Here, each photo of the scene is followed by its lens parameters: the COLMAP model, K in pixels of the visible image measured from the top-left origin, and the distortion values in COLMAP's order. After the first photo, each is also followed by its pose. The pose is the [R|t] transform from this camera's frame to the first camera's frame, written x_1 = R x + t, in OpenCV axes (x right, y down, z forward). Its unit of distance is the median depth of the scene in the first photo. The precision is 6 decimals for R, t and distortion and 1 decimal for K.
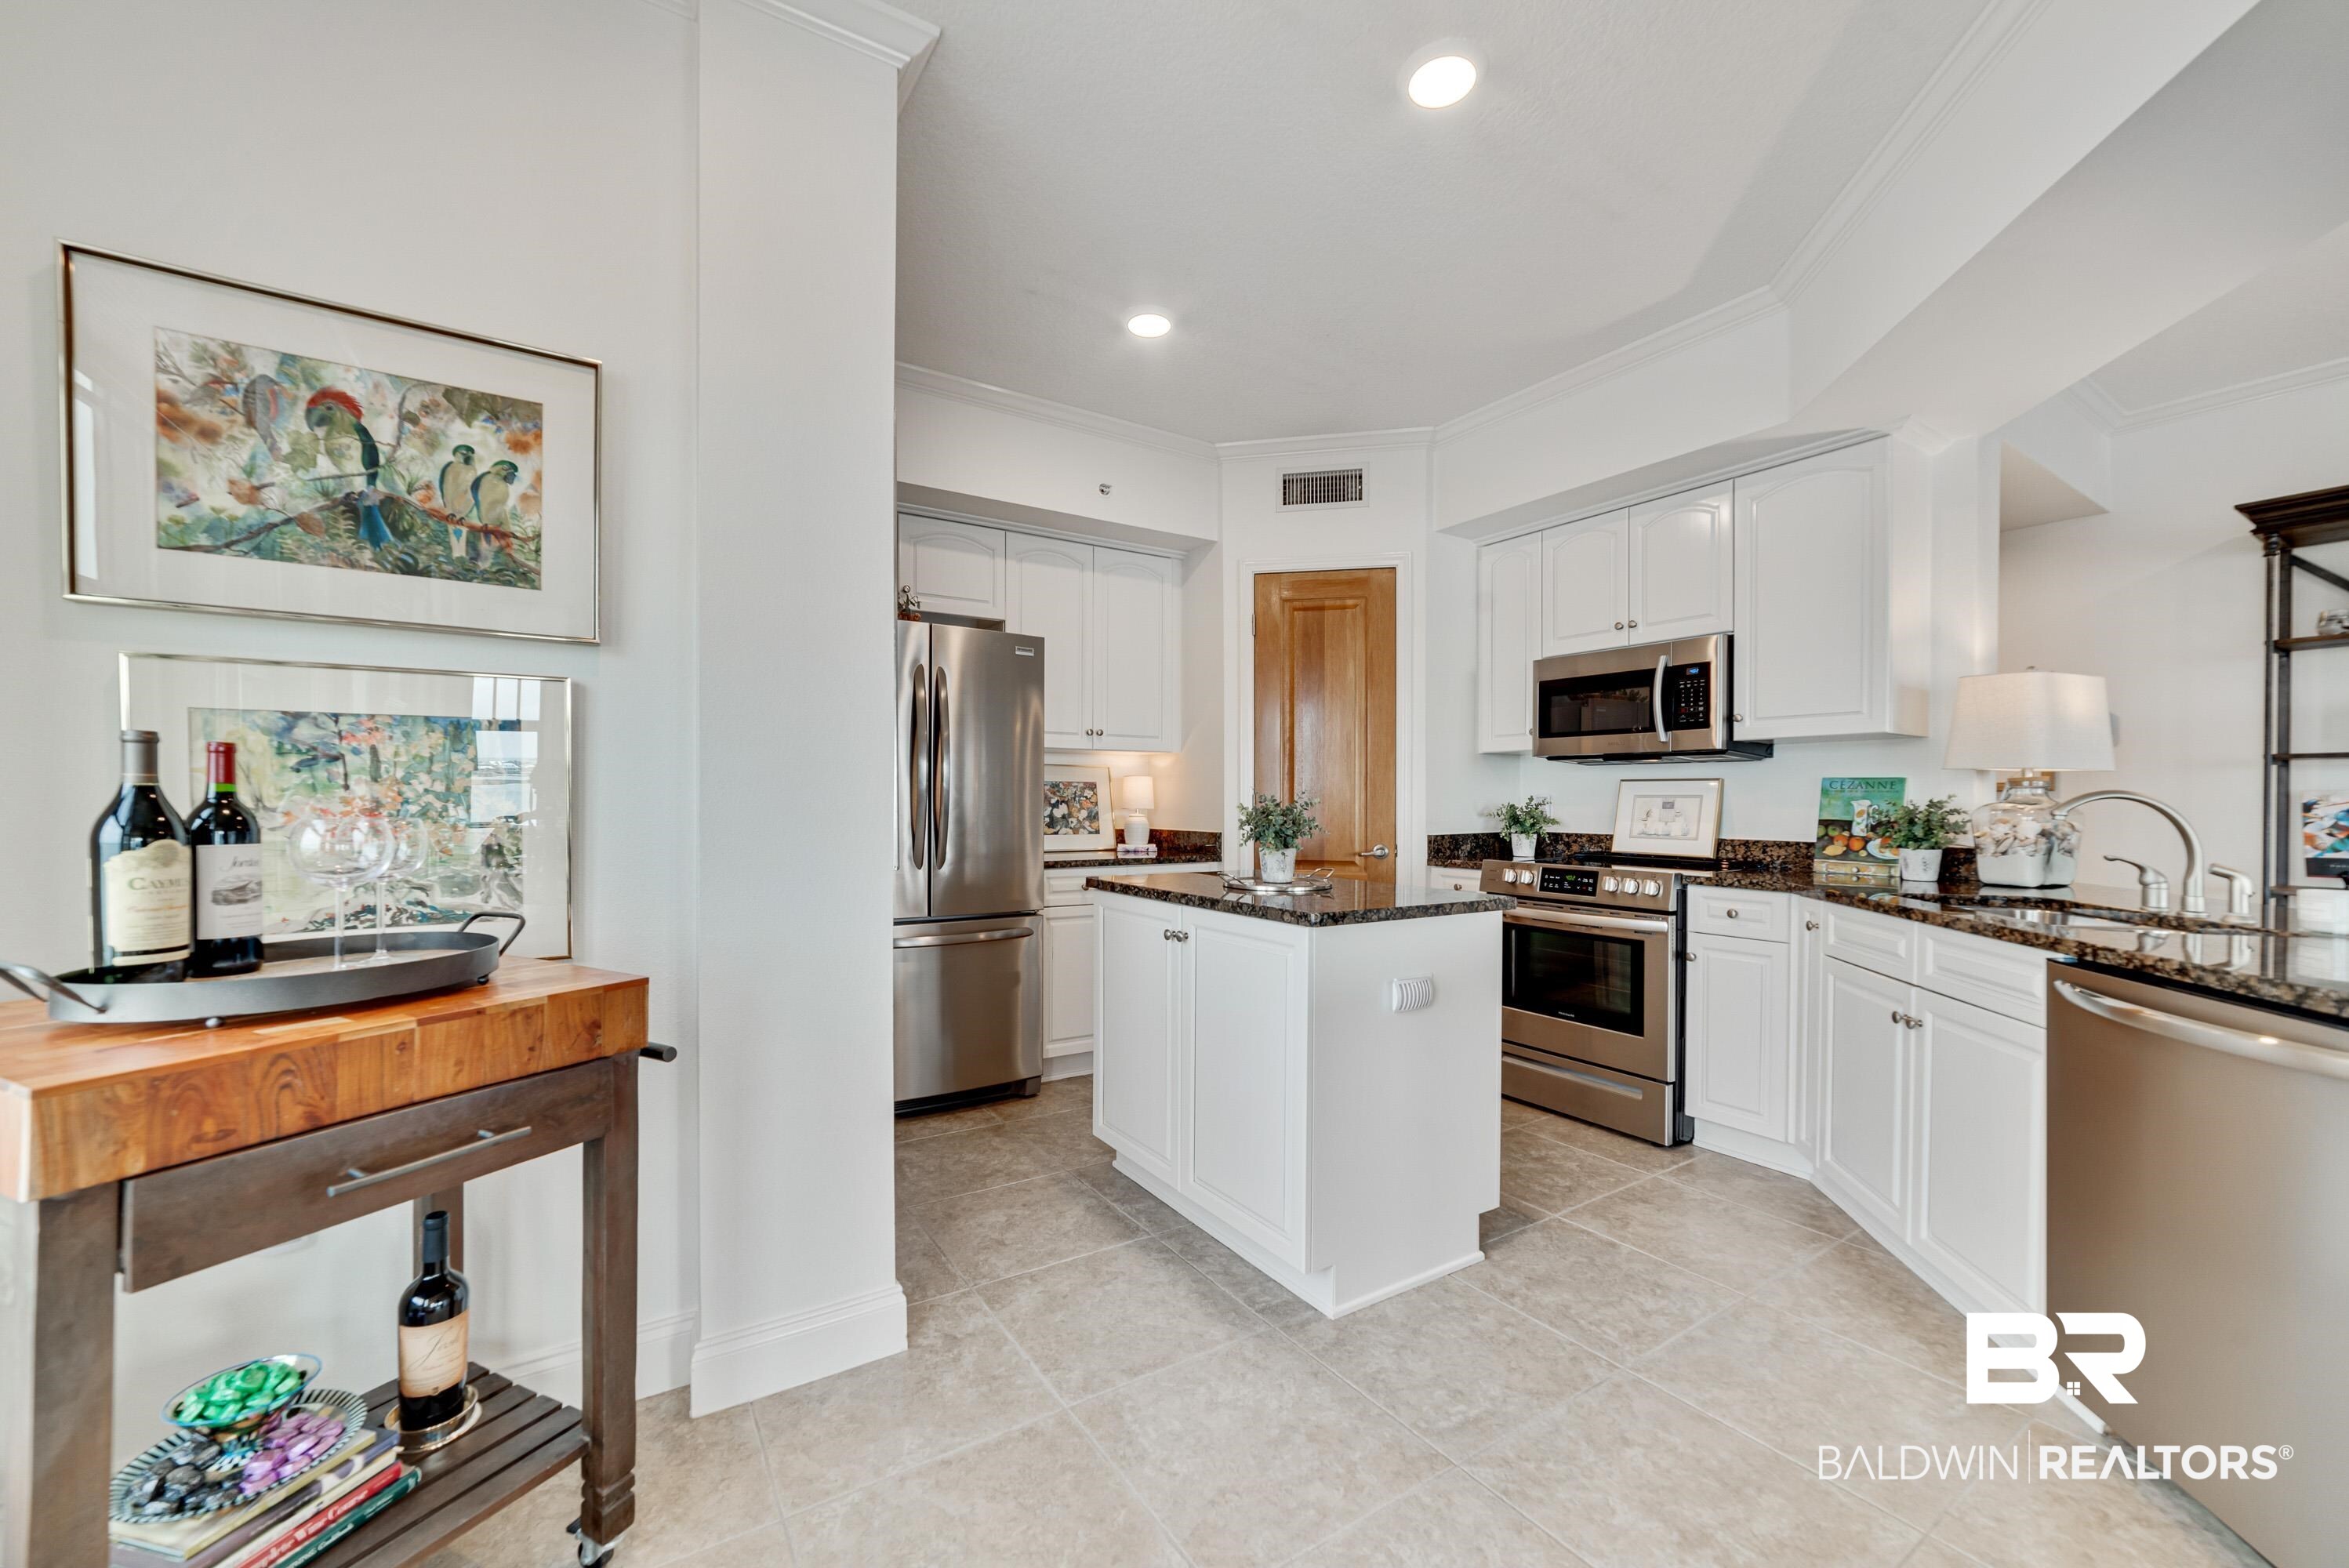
lens RADIAL K [[918.0, 0, 1175.7], [0, 918.0, 794.6], [0, 0, 1]] dist [-0.016109, 0.006860]
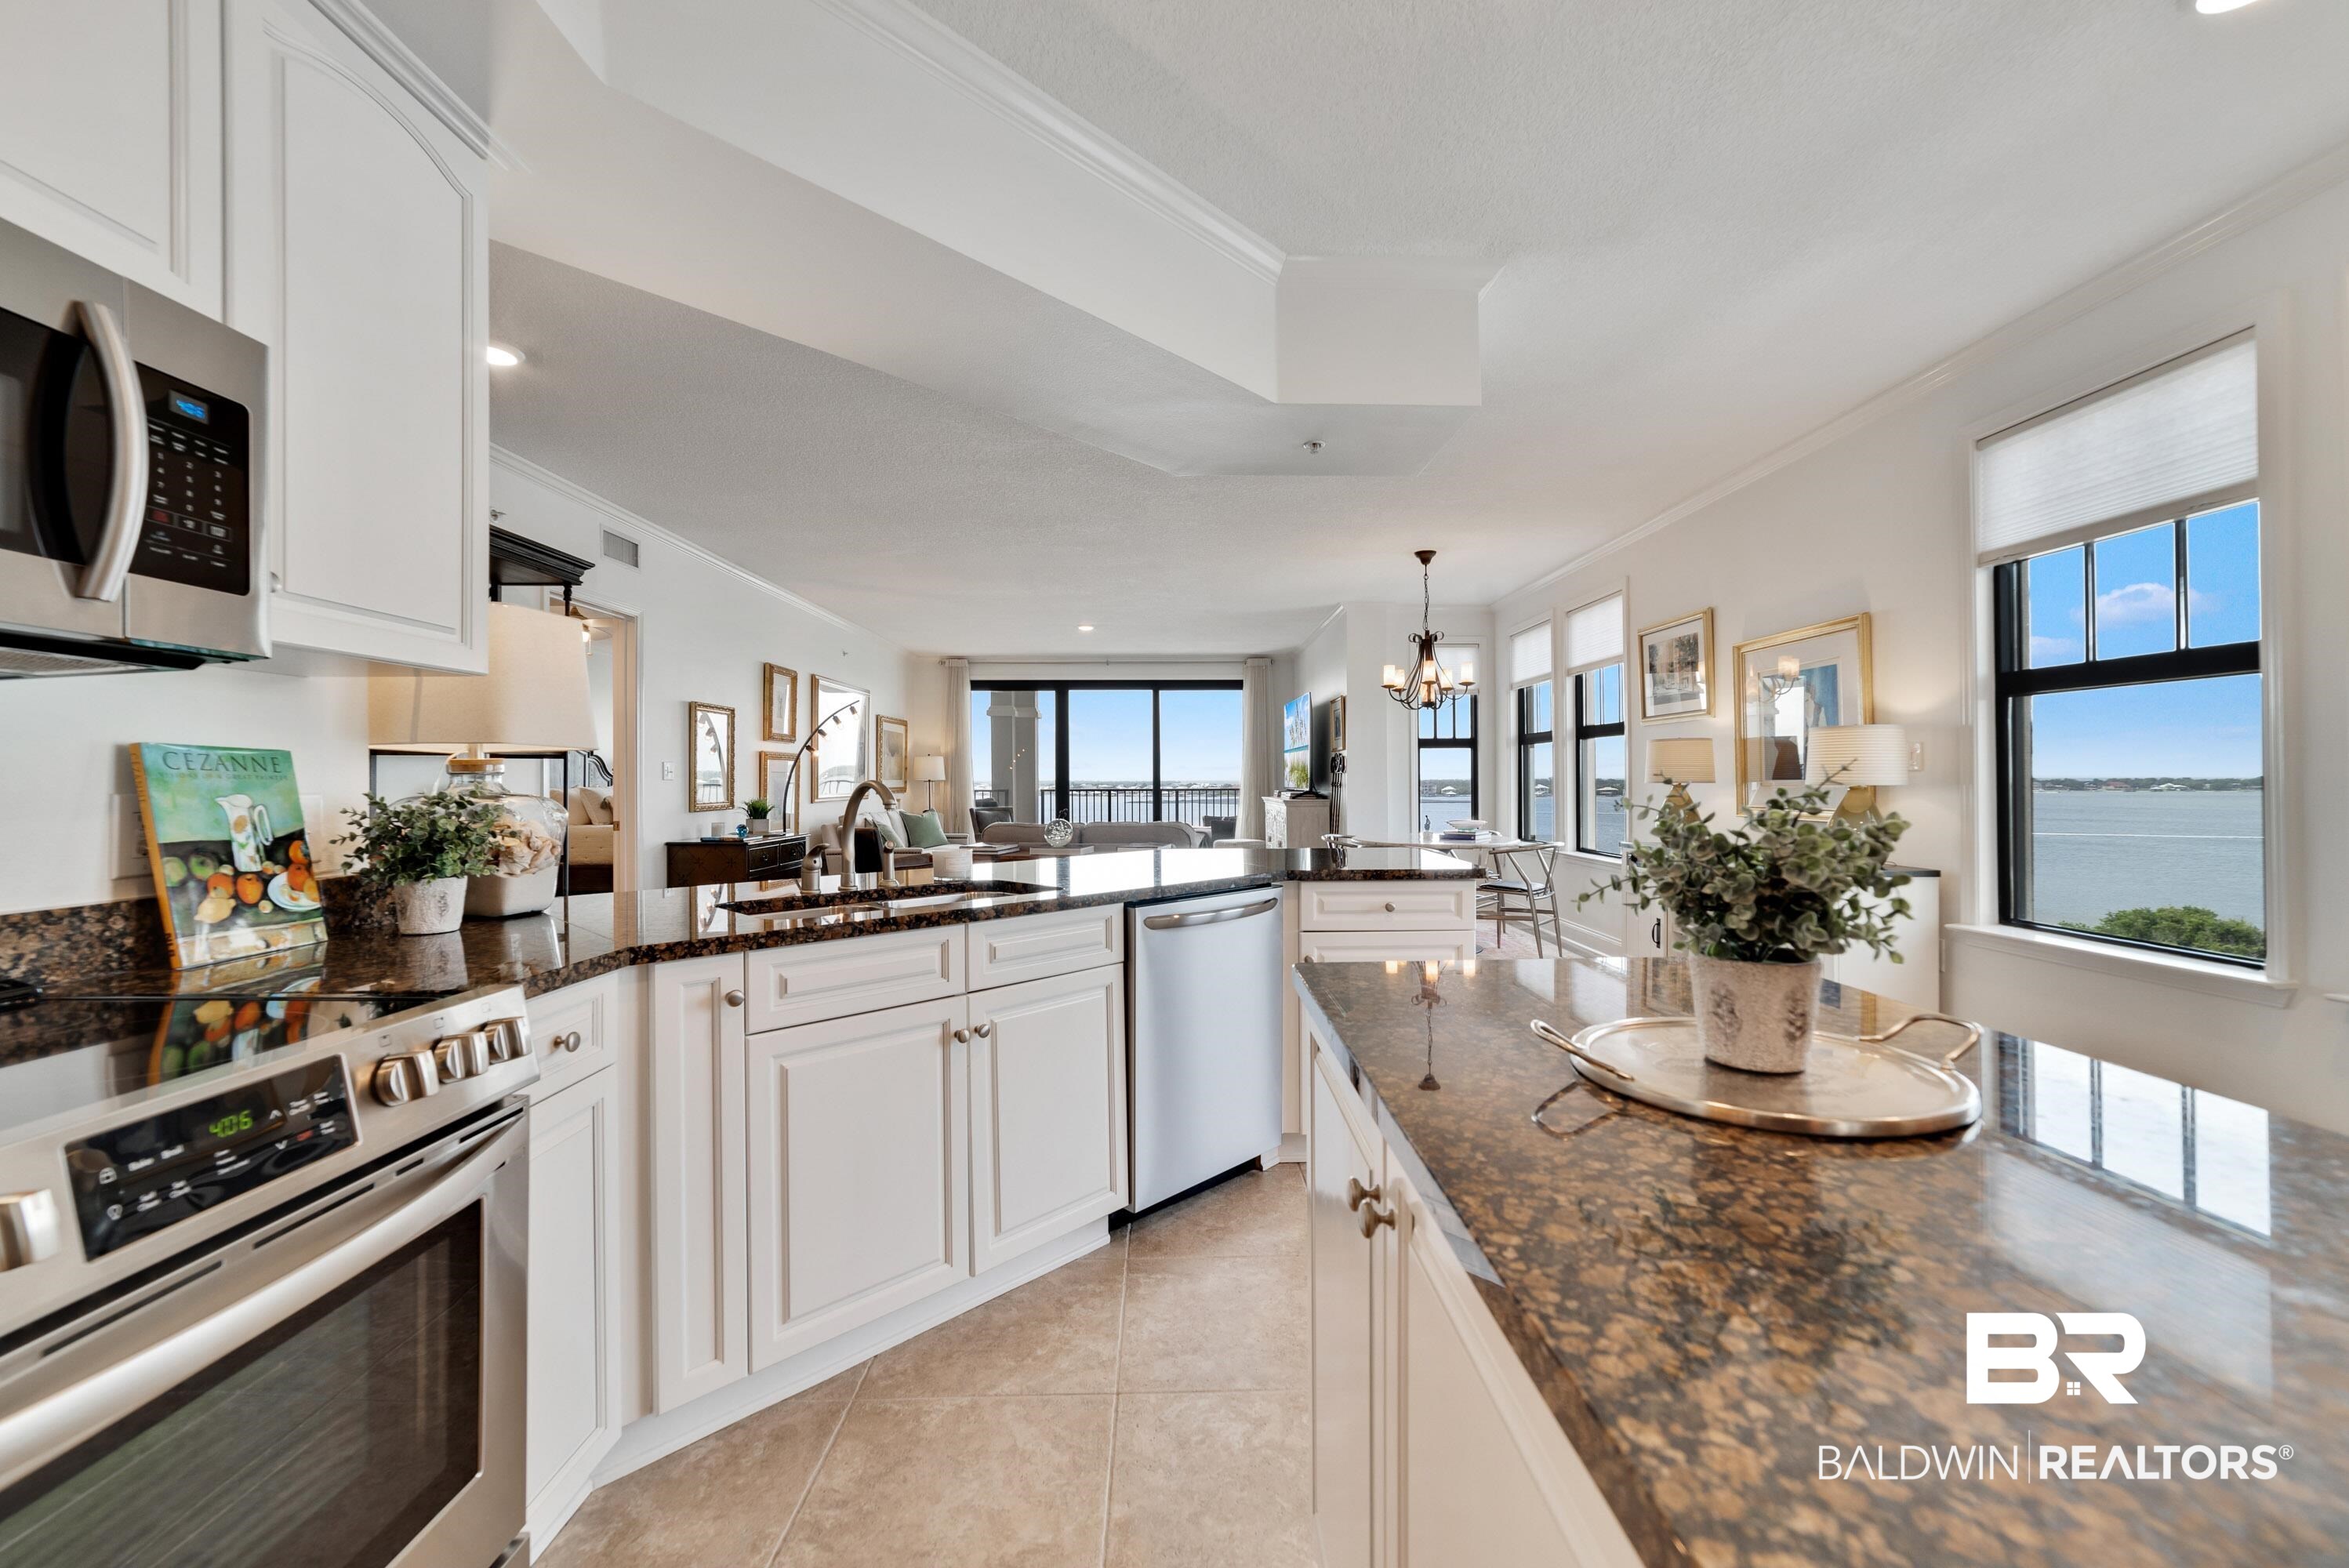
lens RADIAL K [[927.7, 0, 1174.9], [0, 927.7, 793.3], [0, 0, 1]] dist [-0.013259, 0.006701]
pose [[-0.842262, -0.008511, 0.539001, 0.173855], [-0.002444, 0.999925, 0.011969, -0.003659], [-0.539063, 0.008764, -0.842220, 2.146853]]
